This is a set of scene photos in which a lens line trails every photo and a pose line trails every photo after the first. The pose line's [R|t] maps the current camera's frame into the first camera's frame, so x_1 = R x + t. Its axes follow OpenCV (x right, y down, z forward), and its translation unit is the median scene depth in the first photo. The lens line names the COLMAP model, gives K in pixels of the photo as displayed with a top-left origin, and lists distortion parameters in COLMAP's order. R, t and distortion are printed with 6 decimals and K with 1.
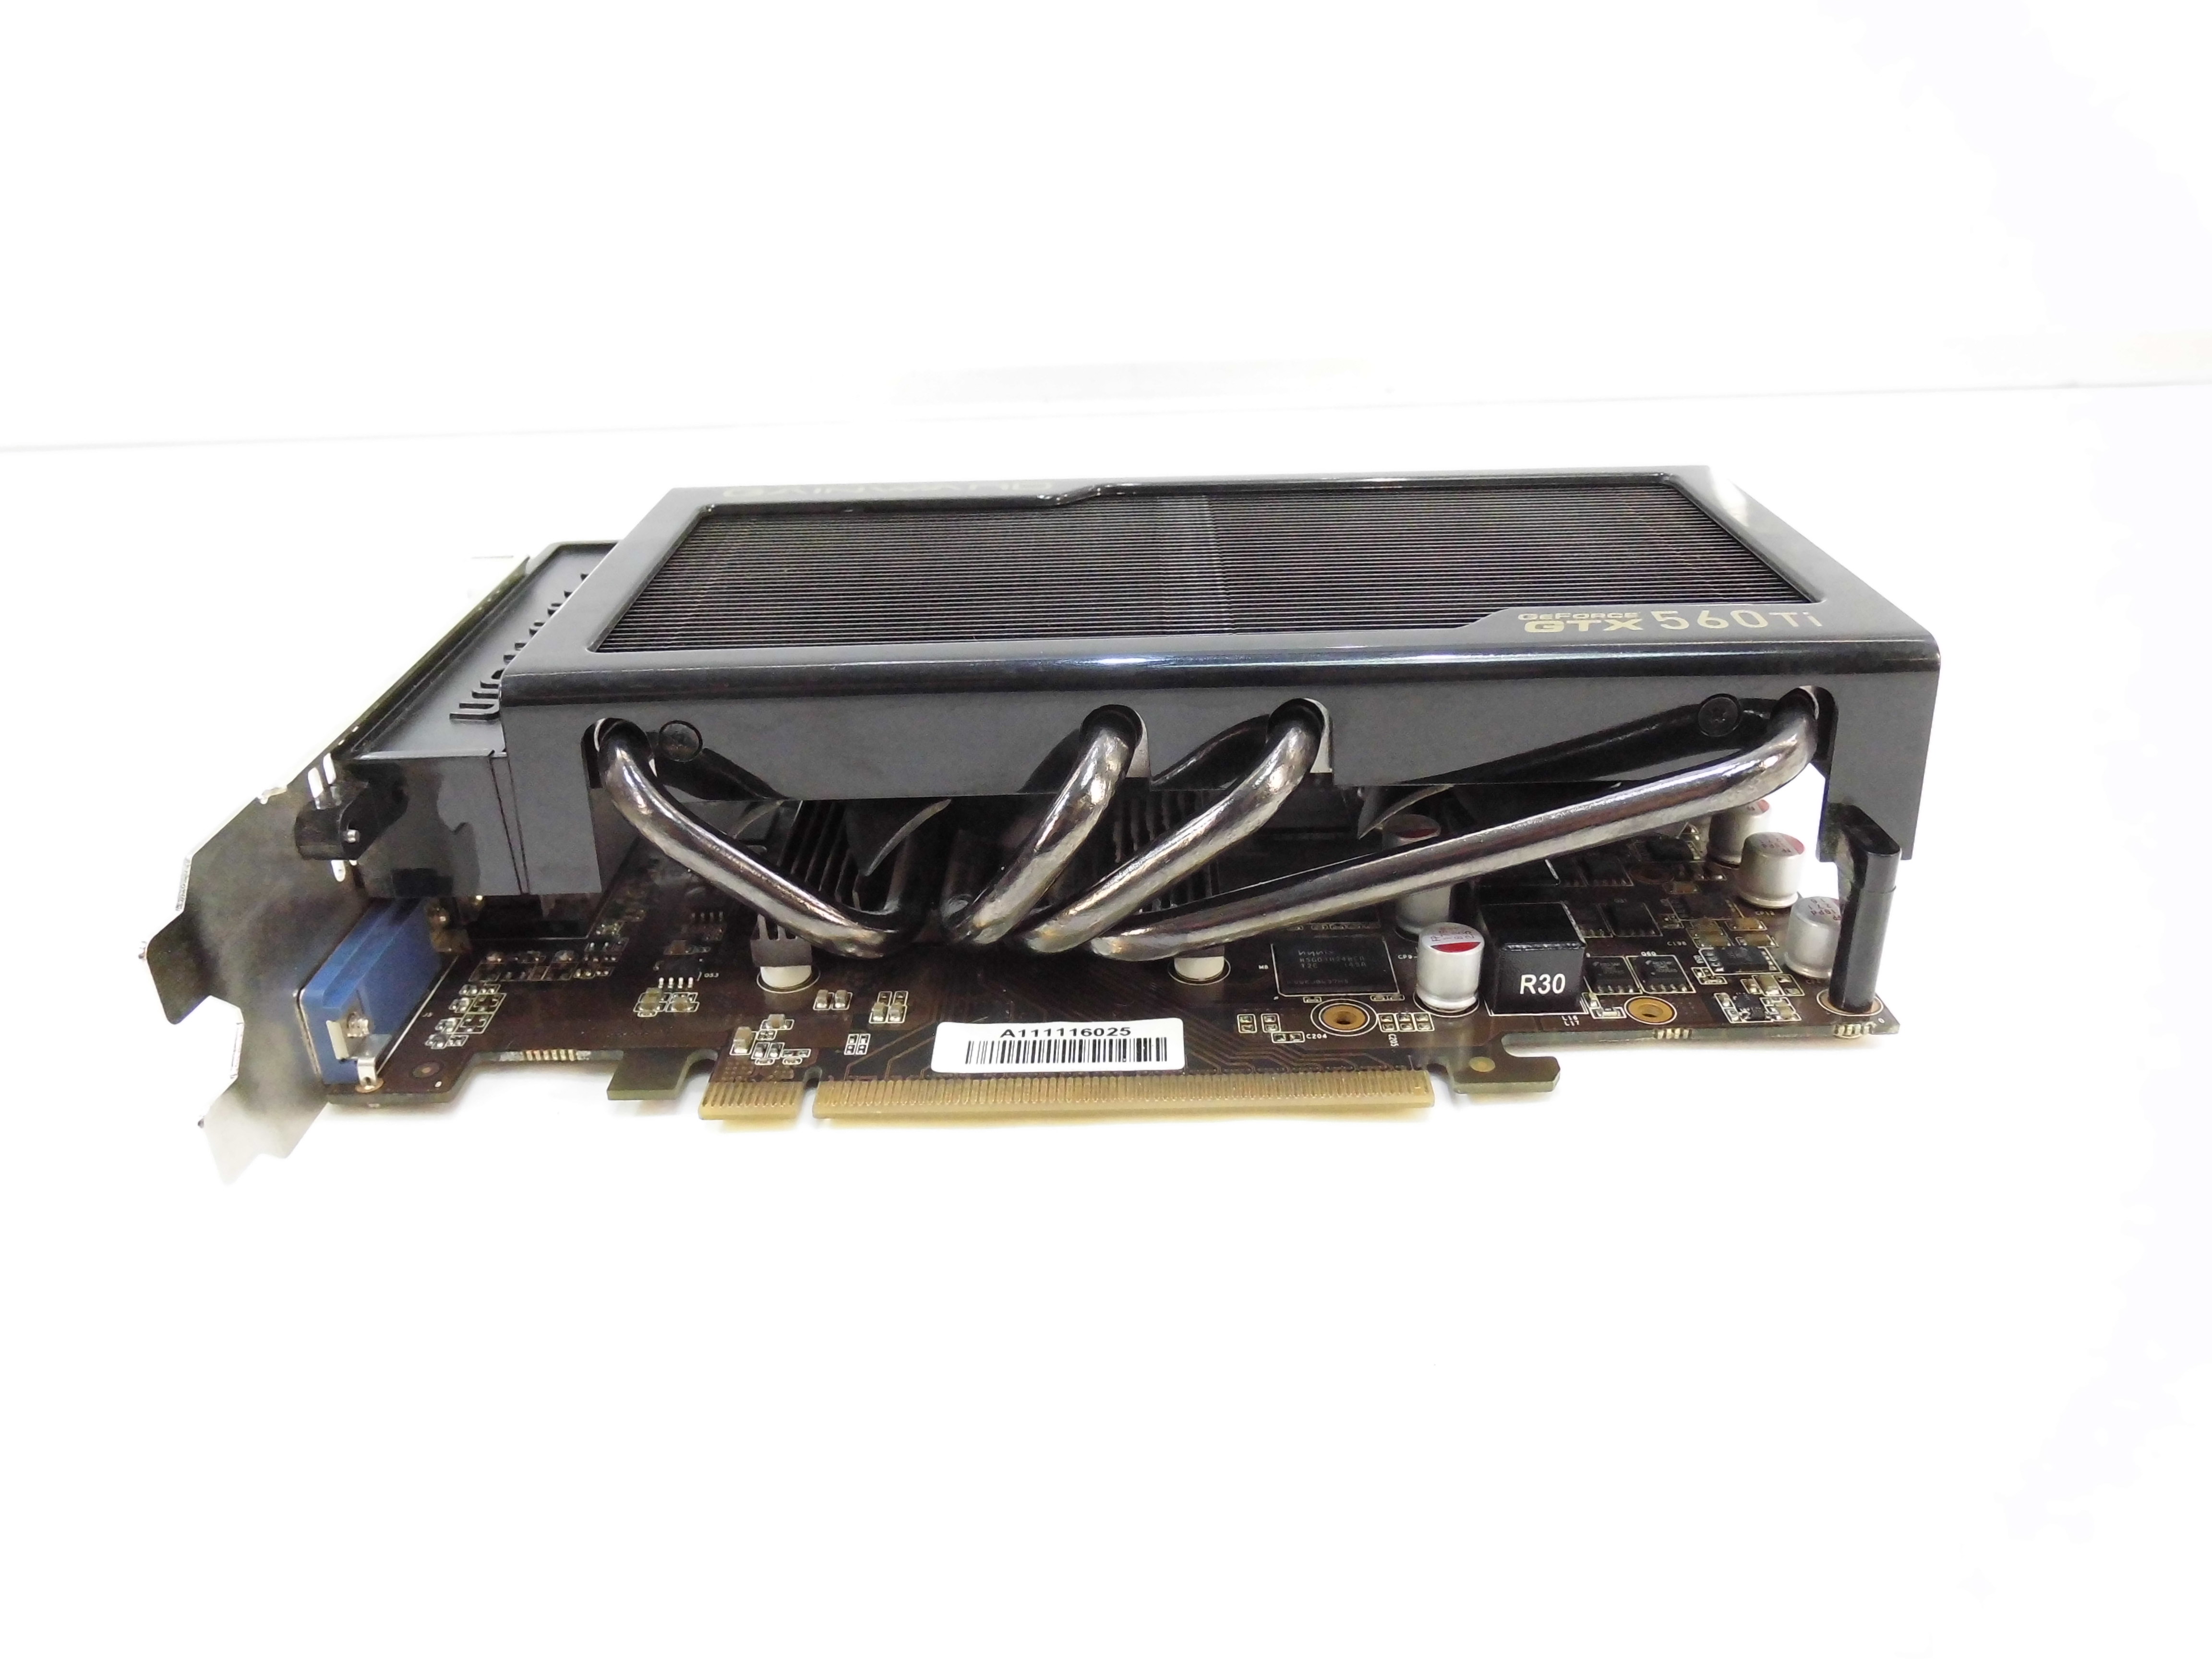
lens RADIAL K [[1610.0, 0, 1106.0], [0, 1610.0, 829.5], [0, 0, 1]] dist [0.004361, -0.029093]
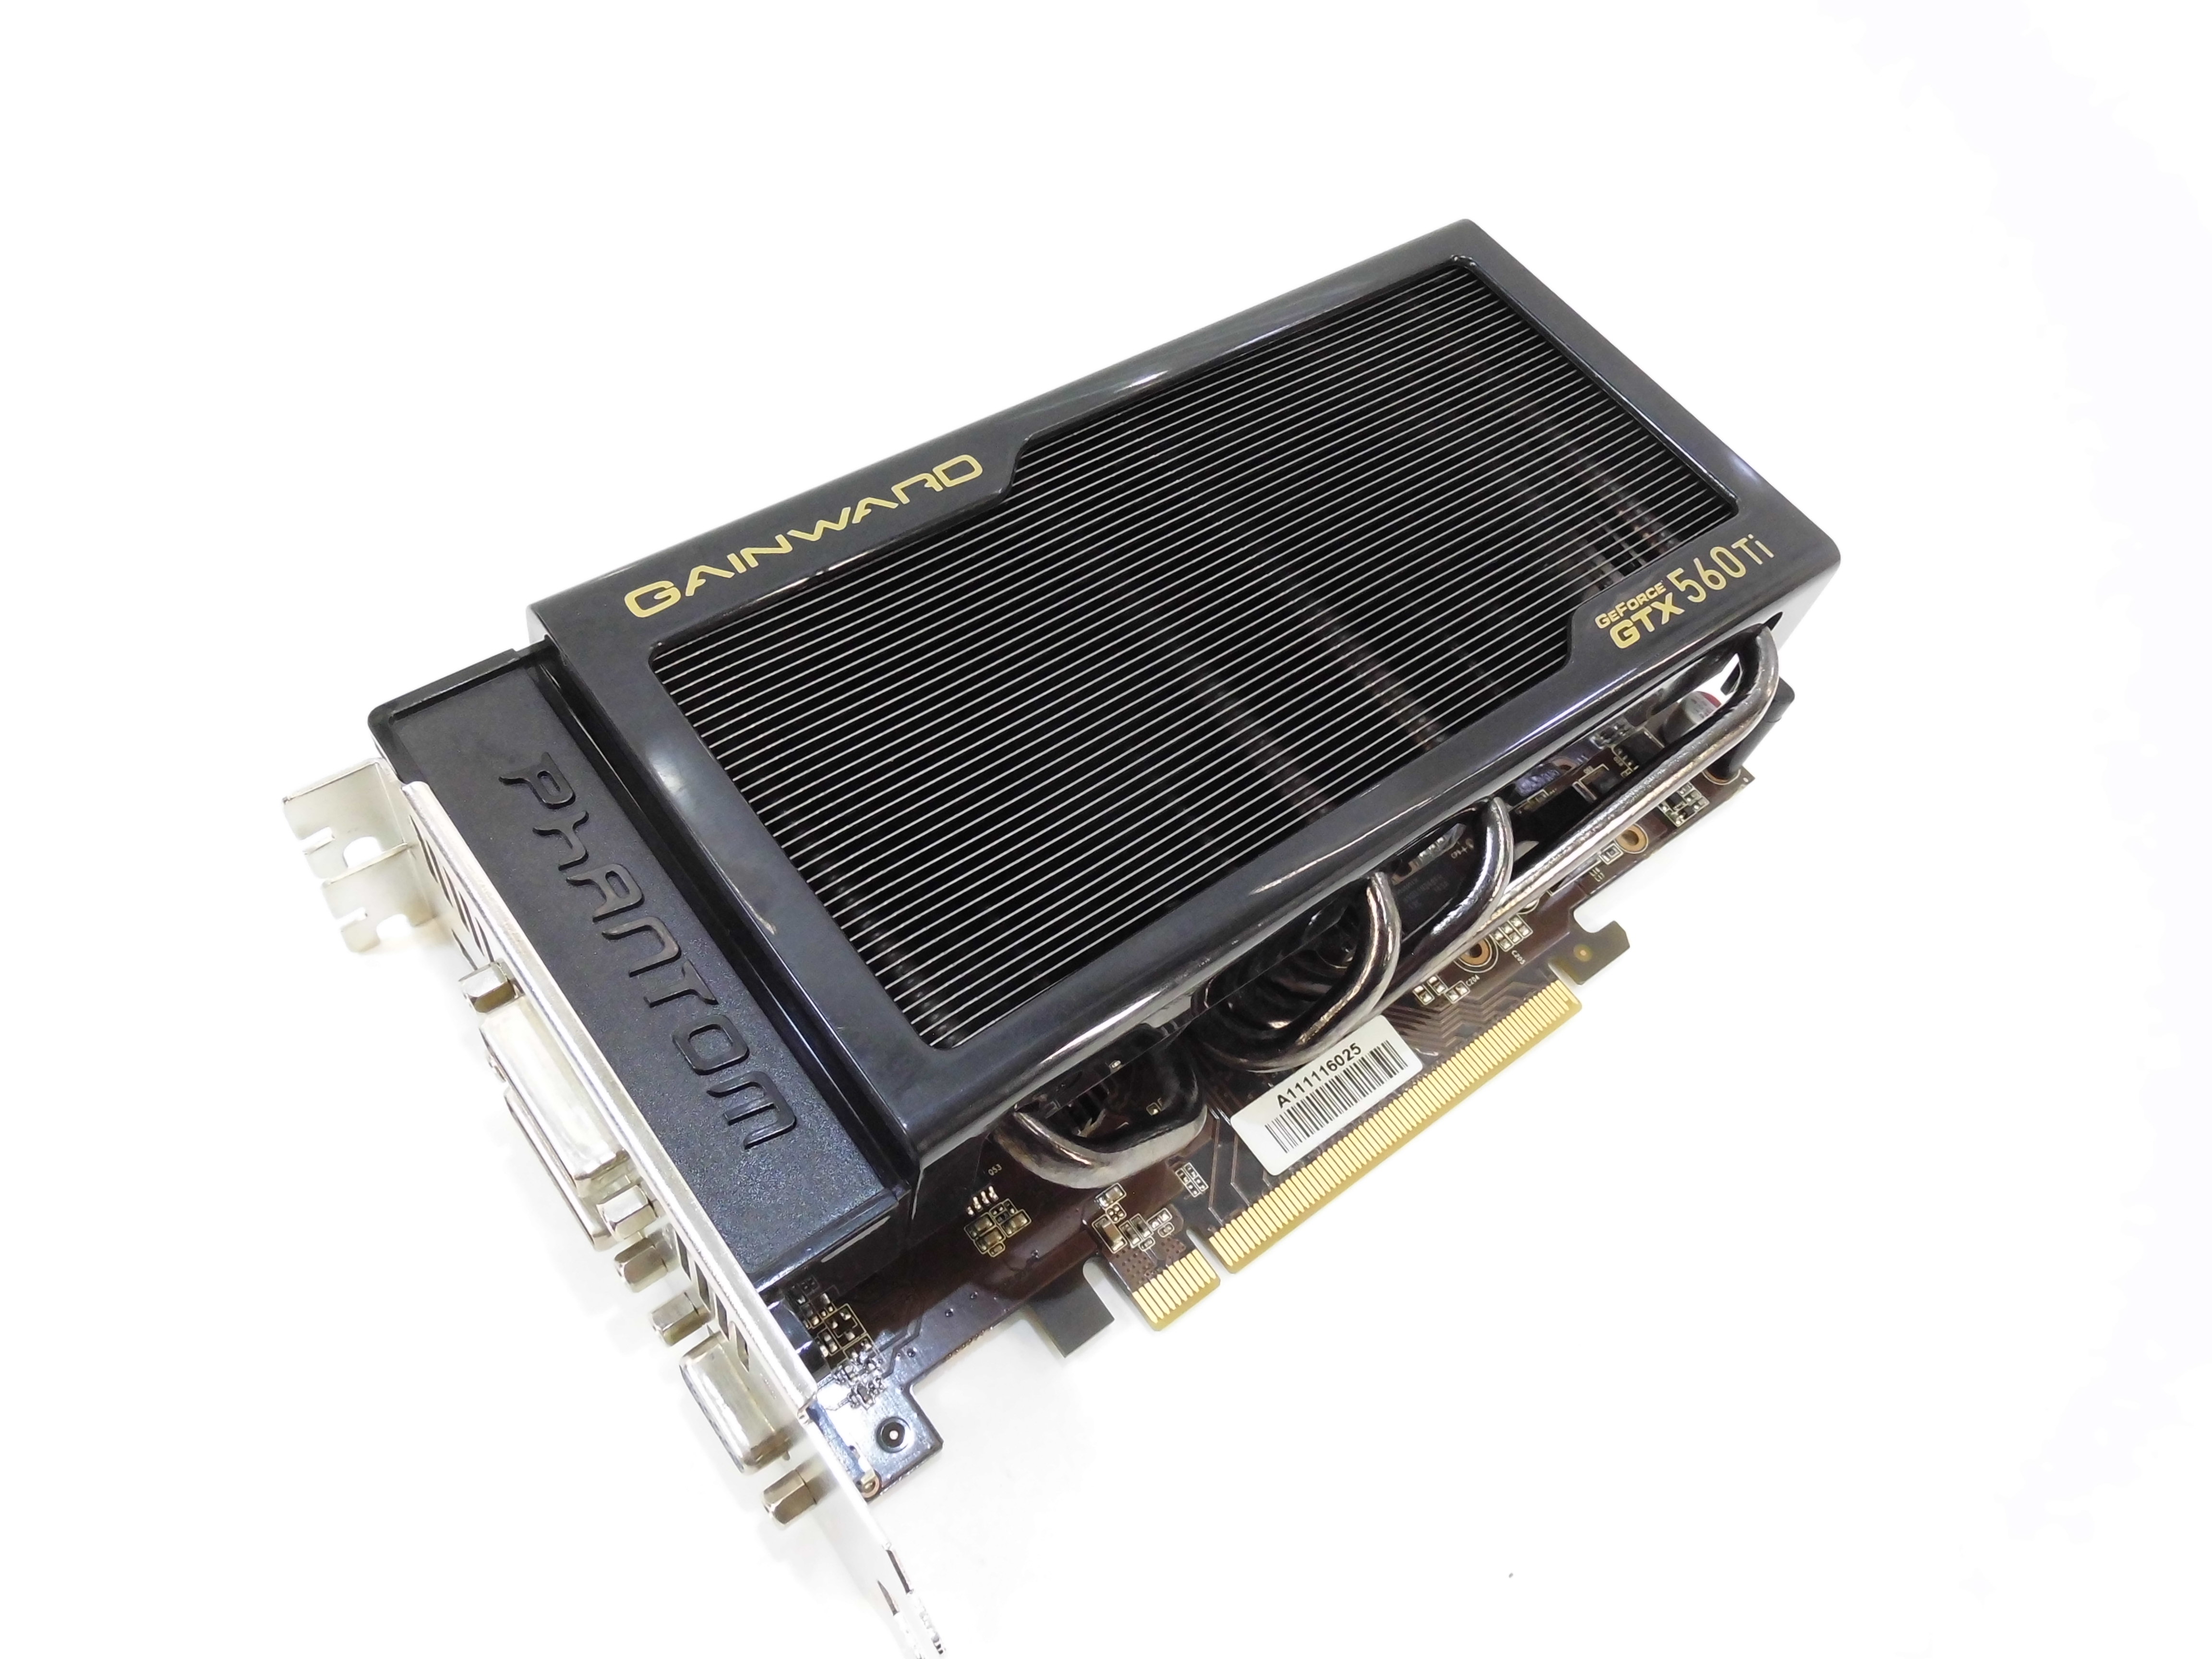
lens RADIAL K [[1610.0, 0, 1106.0], [0, 1610.0, 829.5], [0, 0, 1]] dist [0.004361, -0.029093]
pose [[0.773213, -0.442851, 0.453899, -0.614476], [0.113534, 0.800872, 0.587975, -0.743693], [-0.623900, -0.403097, 0.669523, 0.393049]]
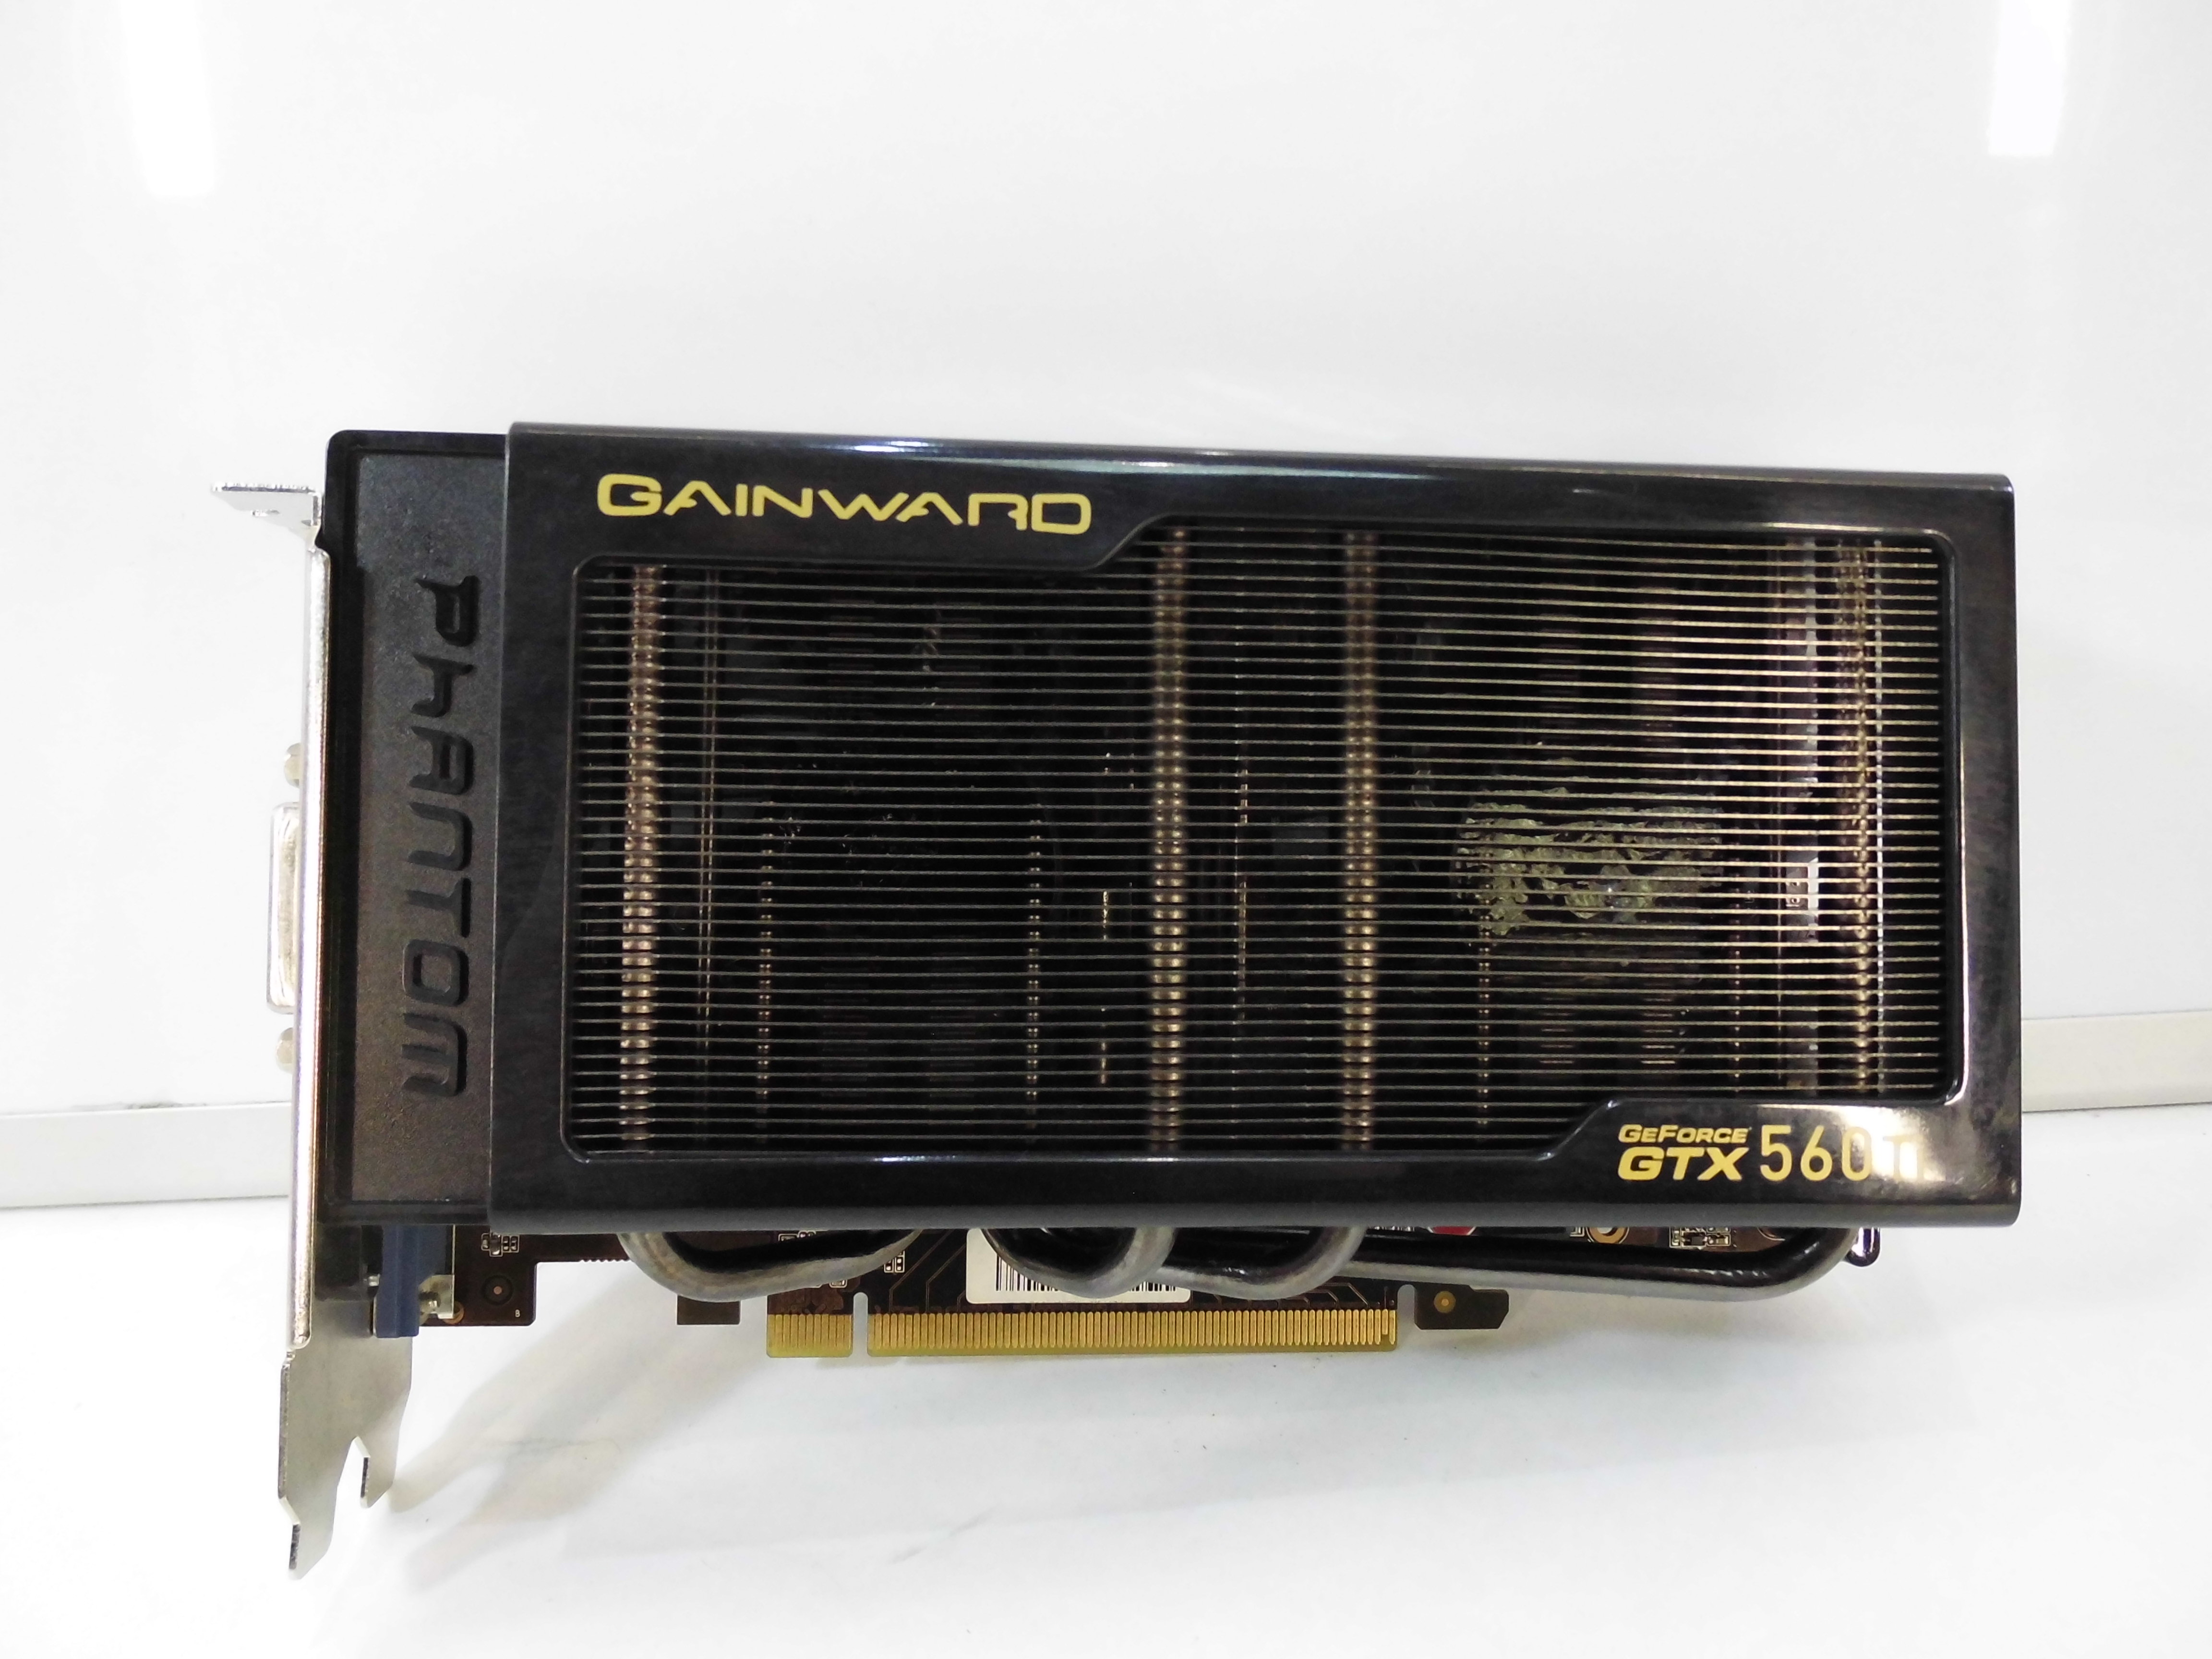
lens RADIAL K [[1610.0, 0, 1106.0], [0, 1610.0, 829.5], [0, 0, 1]] dist [0.004361, -0.029093]
pose [[0.994893, 0.008263, 0.100596, -0.126574], [-0.091752, 0.489395, 0.867222, -0.989587], [-0.042065, -0.872023, 0.487654, 0.729708]]
